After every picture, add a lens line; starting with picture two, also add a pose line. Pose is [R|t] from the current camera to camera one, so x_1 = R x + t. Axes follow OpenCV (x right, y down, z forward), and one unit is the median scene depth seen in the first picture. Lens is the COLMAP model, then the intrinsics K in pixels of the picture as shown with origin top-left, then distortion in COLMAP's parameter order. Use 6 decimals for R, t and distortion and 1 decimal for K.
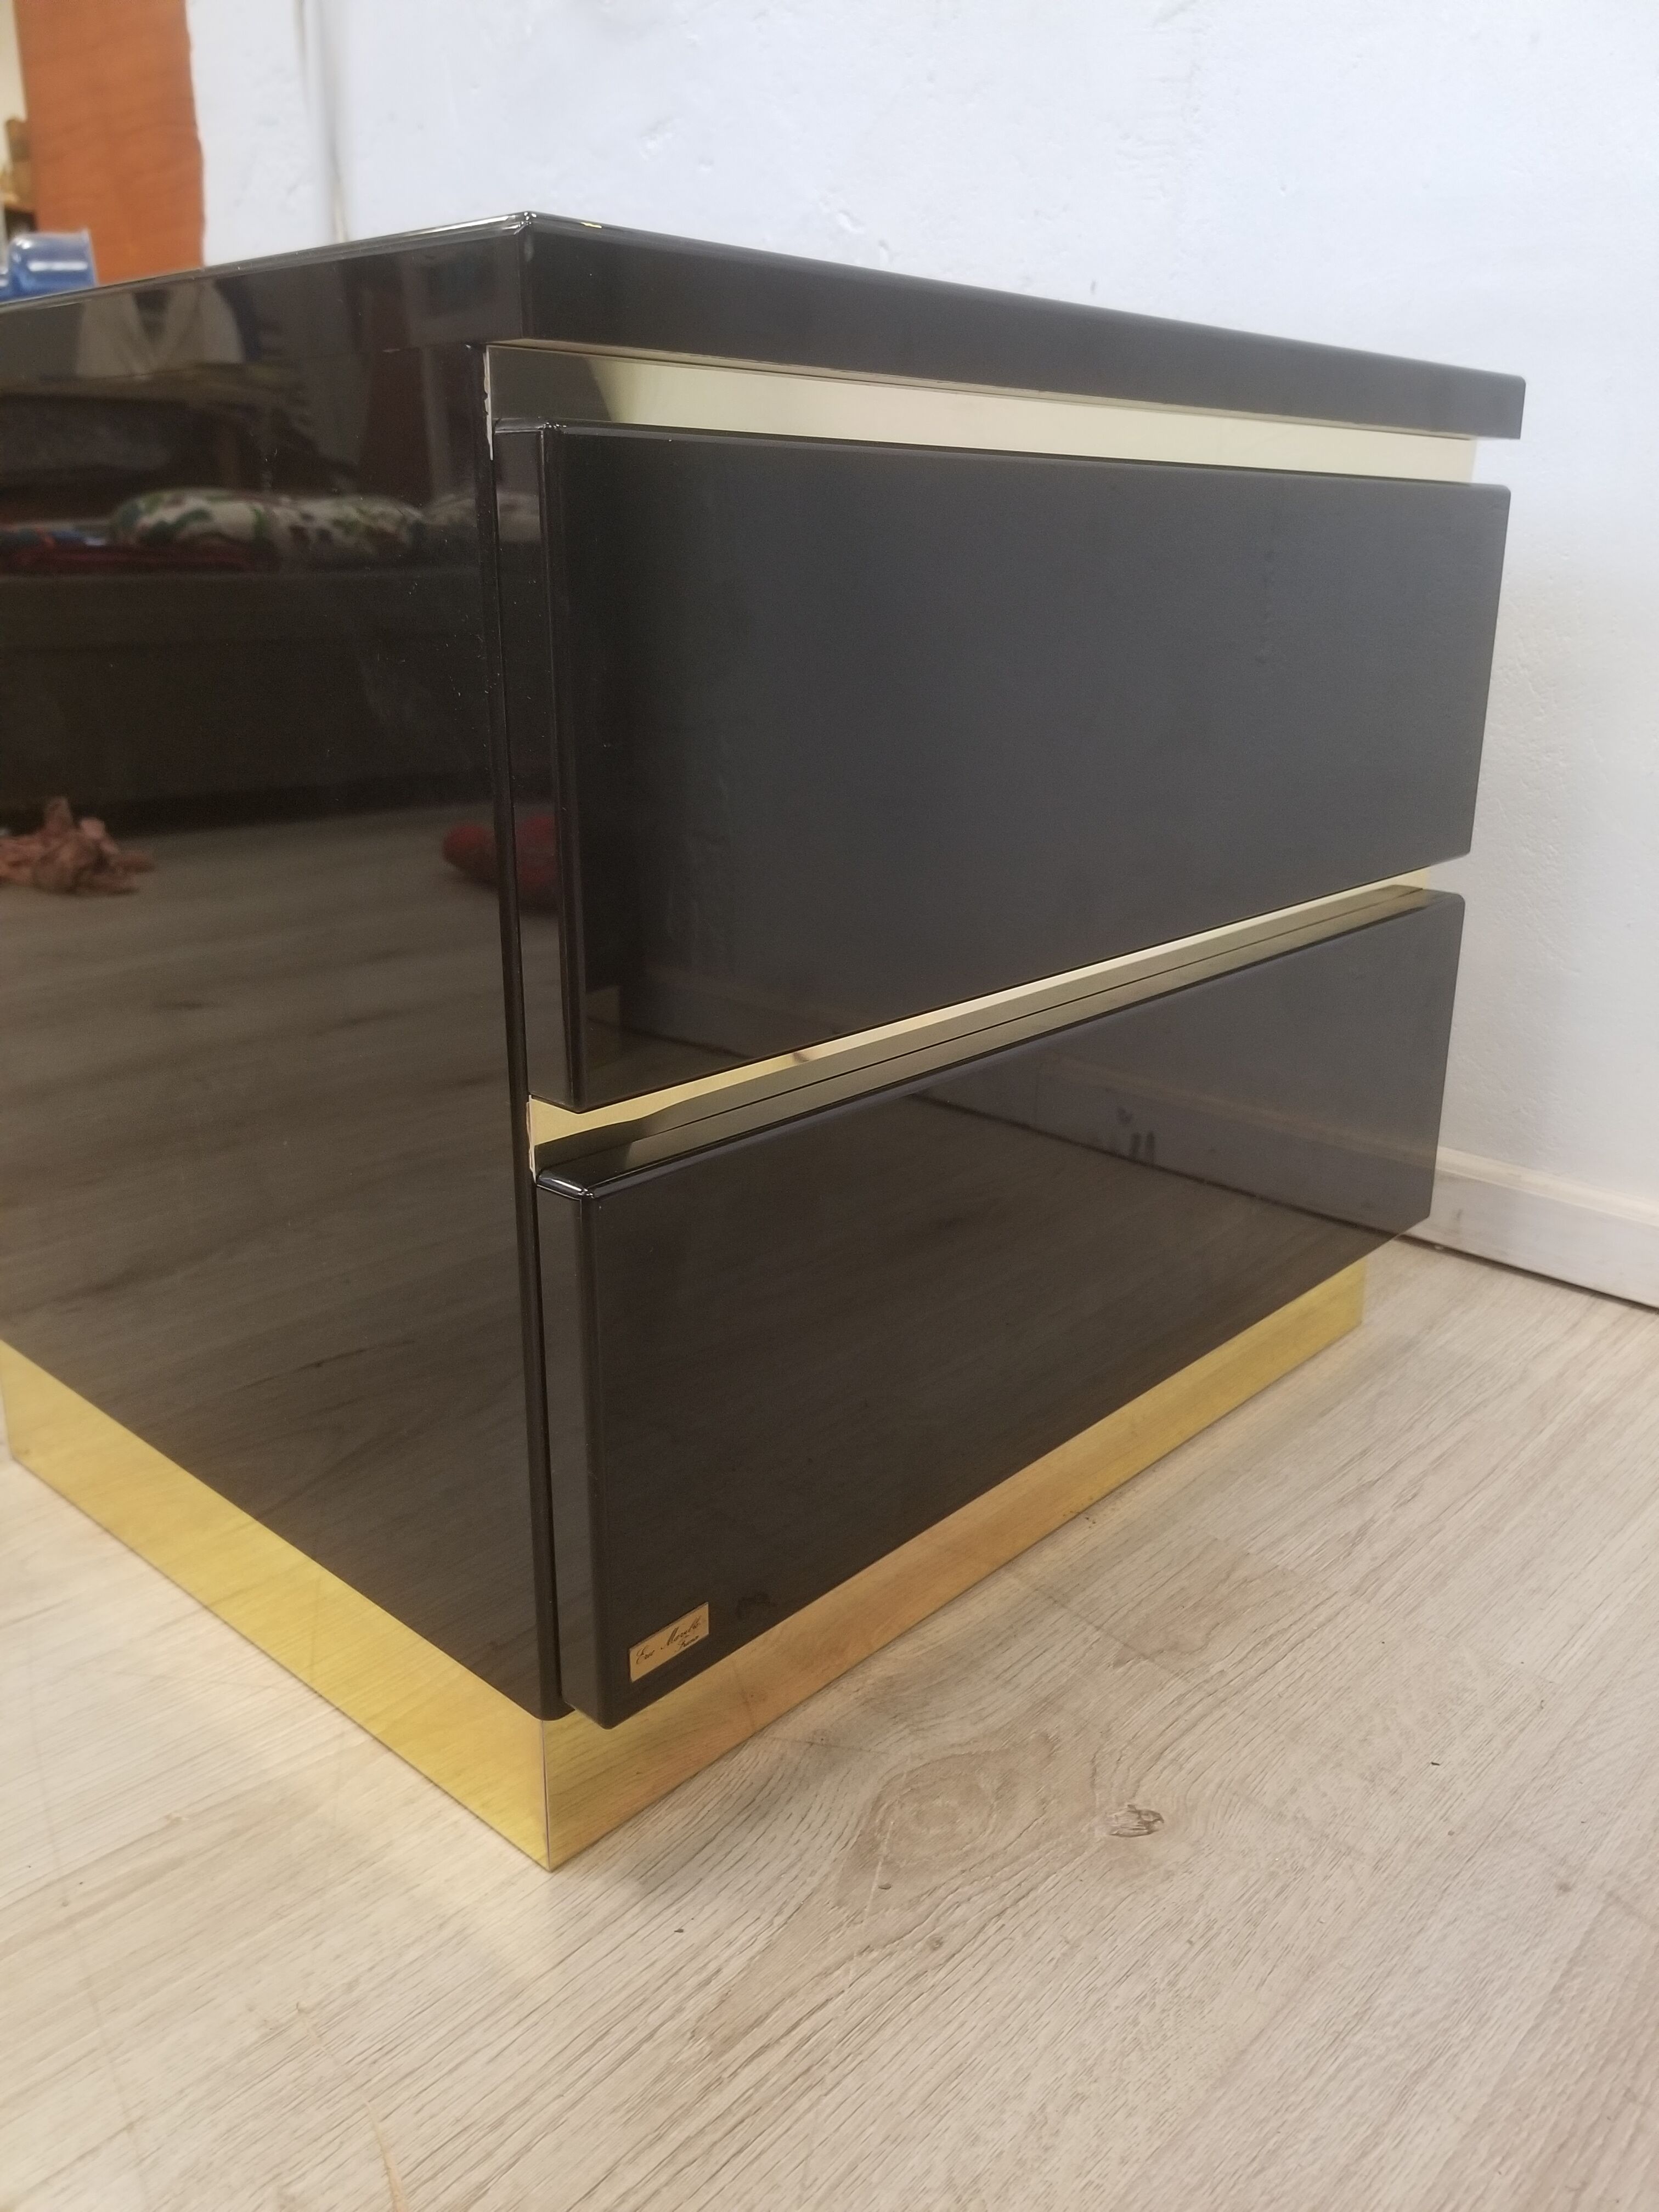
lens RADIAL K [[1770.9, 0, 866.6], [0, 1770.9, 1065.1], [0, 0, 1]] dist [0.024738, -0.053674]
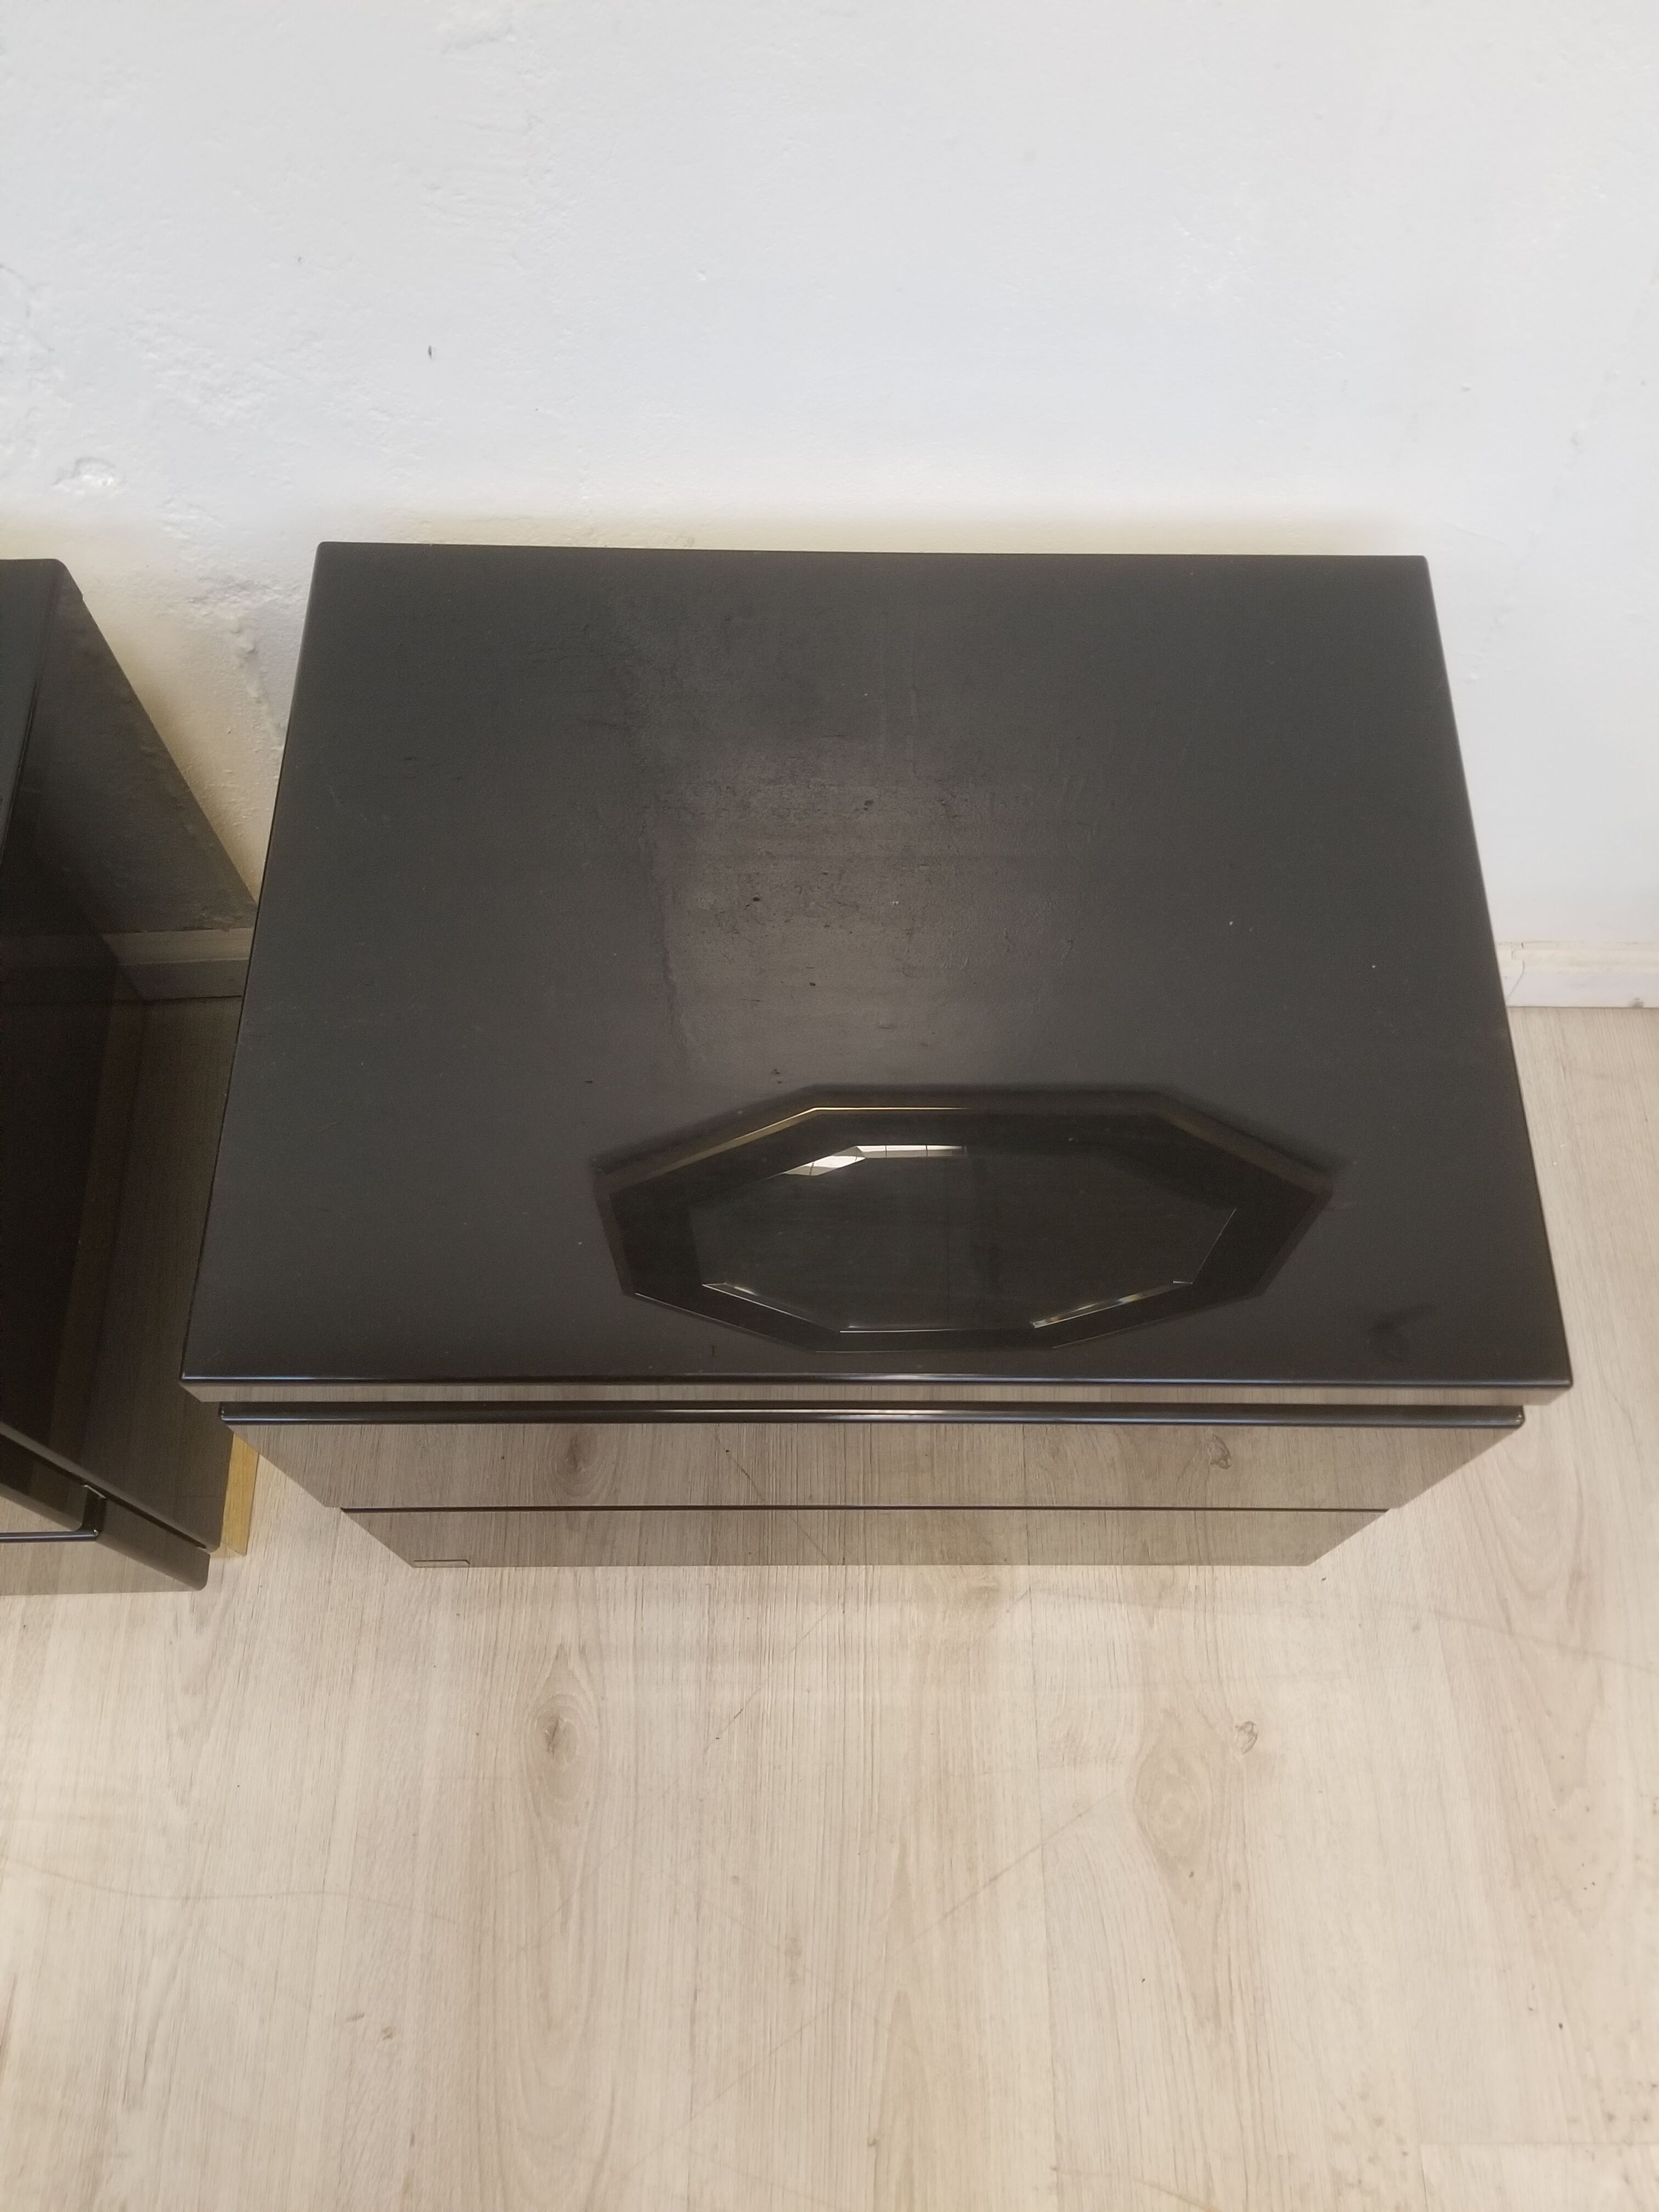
lens RADIAL K [[1770.9, 0, 843.6], [0, 1770.9, 1104.9], [0, 0, 1]] dist [0.024738, -0.053674]
pose [[0.732479, -0.612932, 0.296292, -0.317651], [0.188901, 0.601115, 0.776516, -1.564354], [-0.654057, -0.512812, 0.556087, 0.605597]]
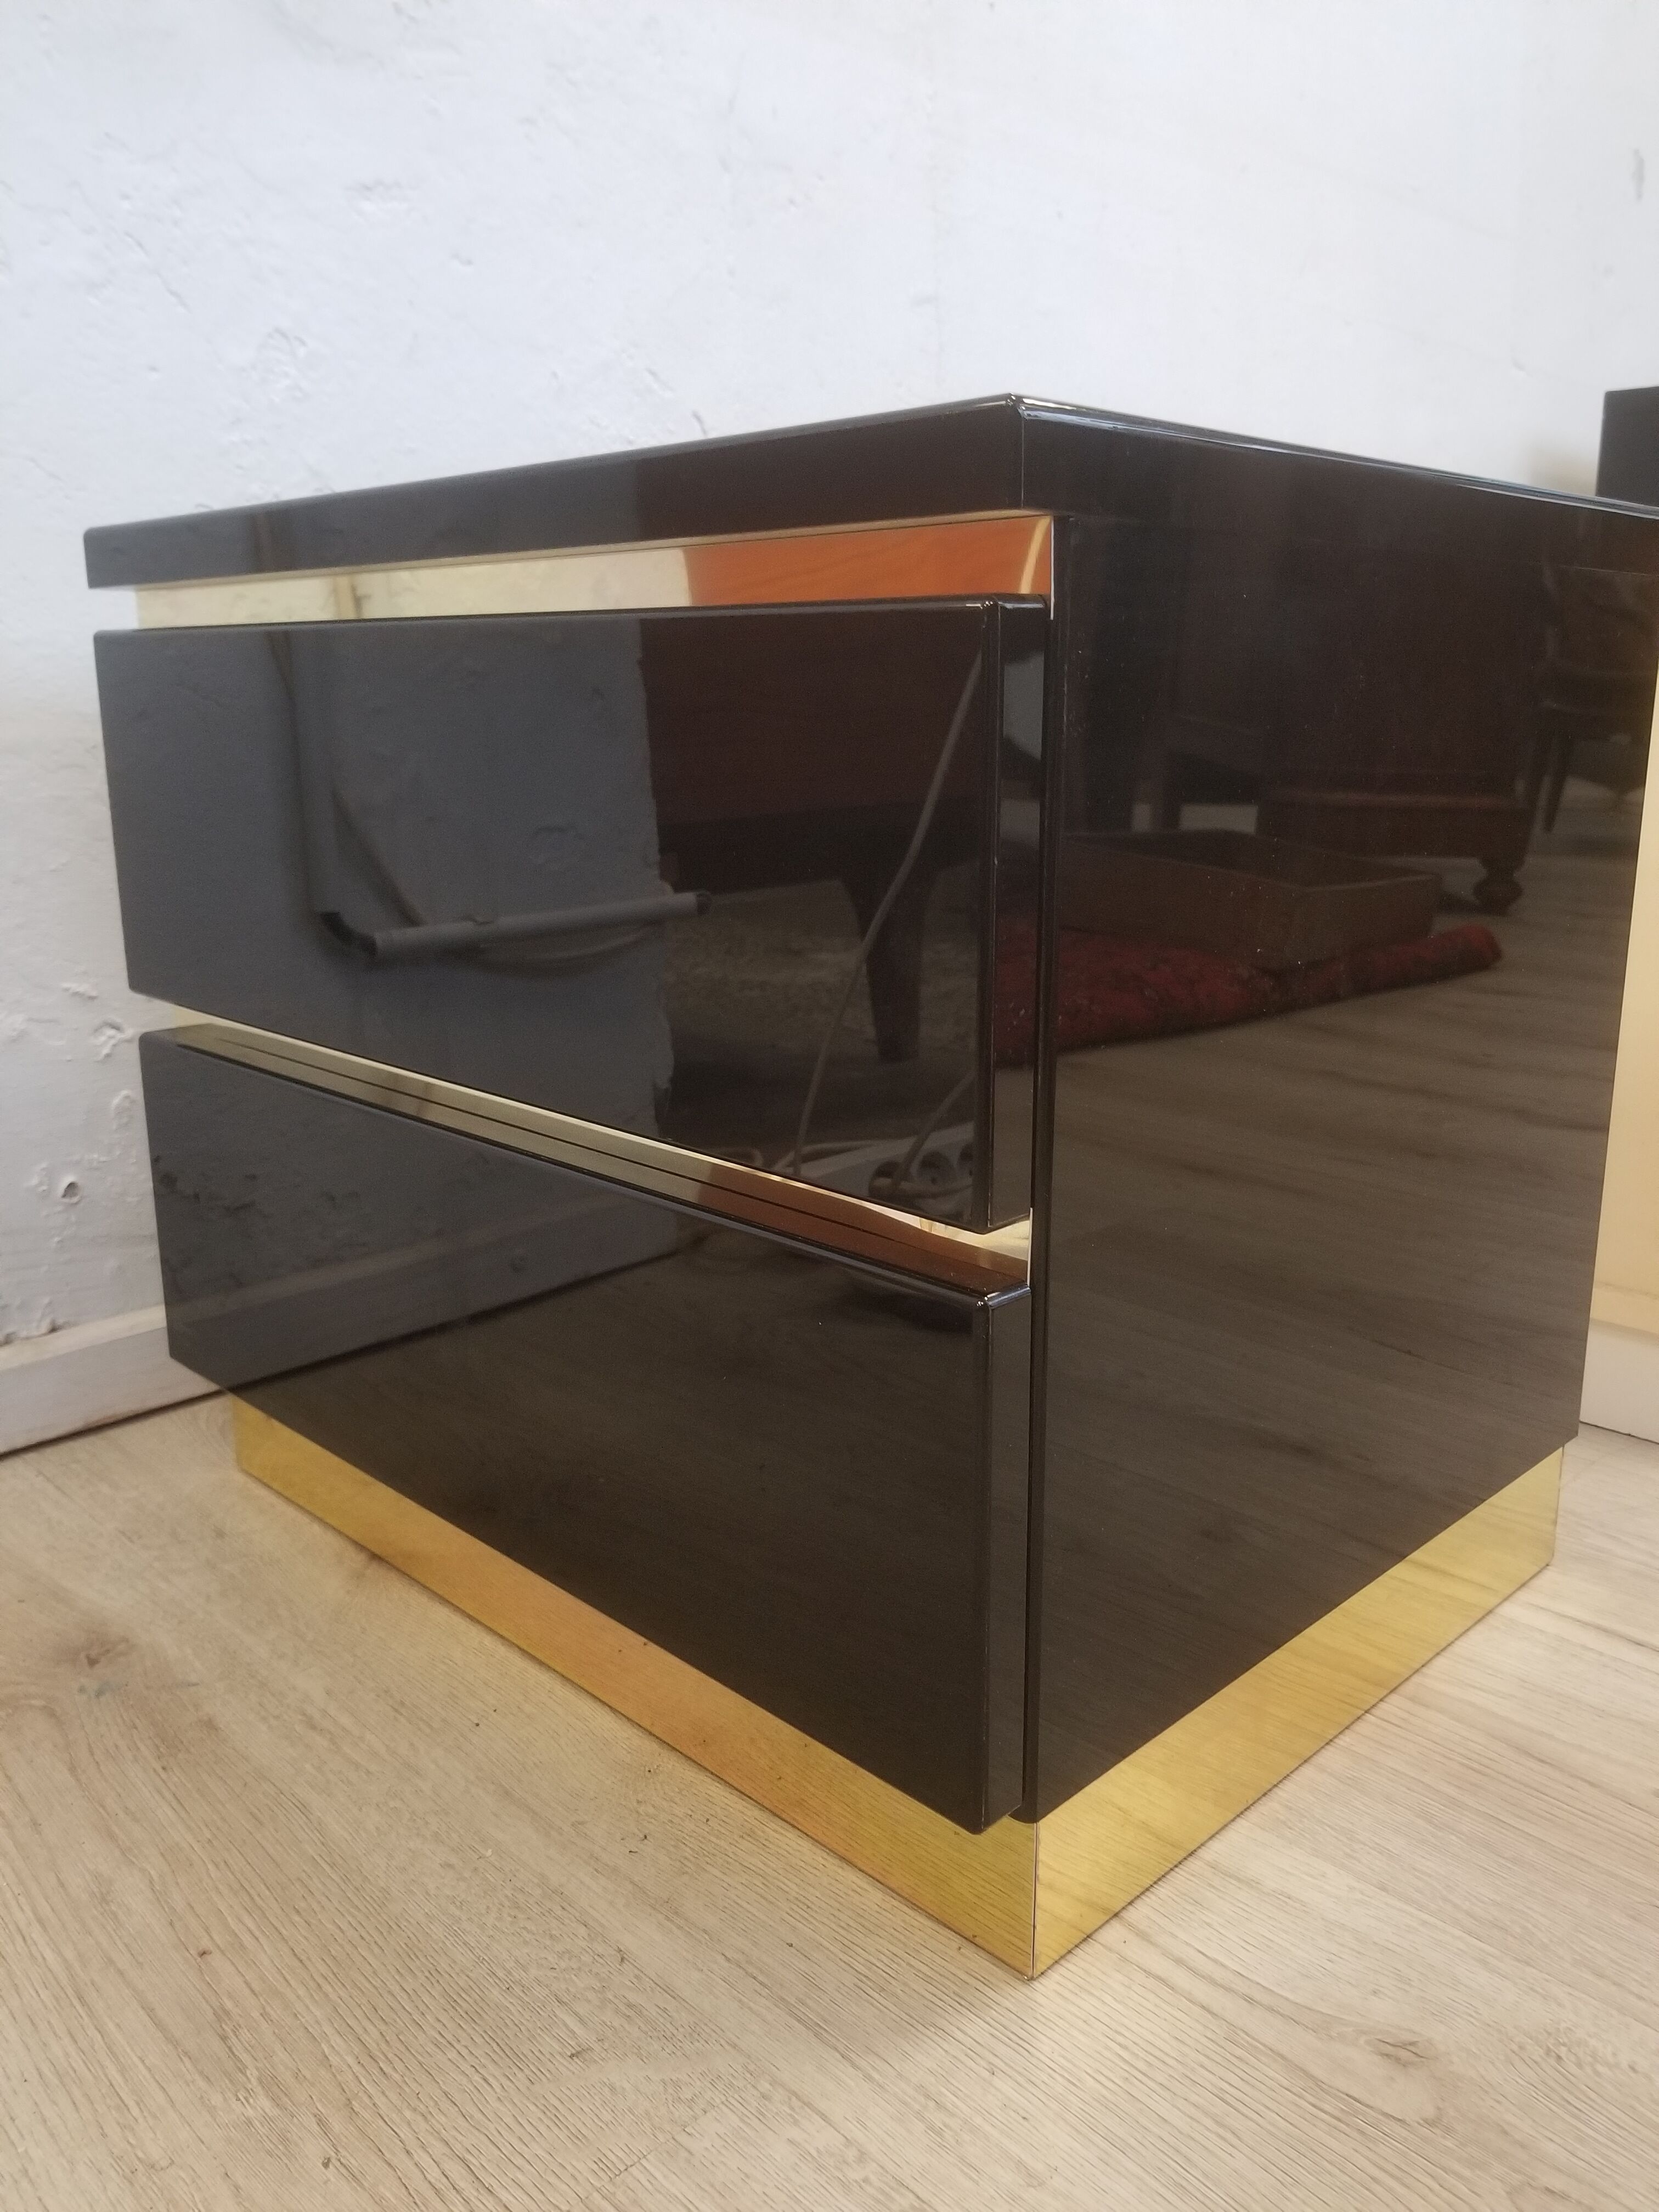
lens RADIAL K [[1770.9, 0, 850.8], [0, 1770.9, 1095.6], [0, 0, 1]] dist [0.024738, -0.053674]
pose [[0.053846, -0.211555, 0.975882, -2.276117], [0.301333, 0.935181, 0.186106, -0.566362], [-0.951997, 0.284045, 0.114104, 1.968131]]
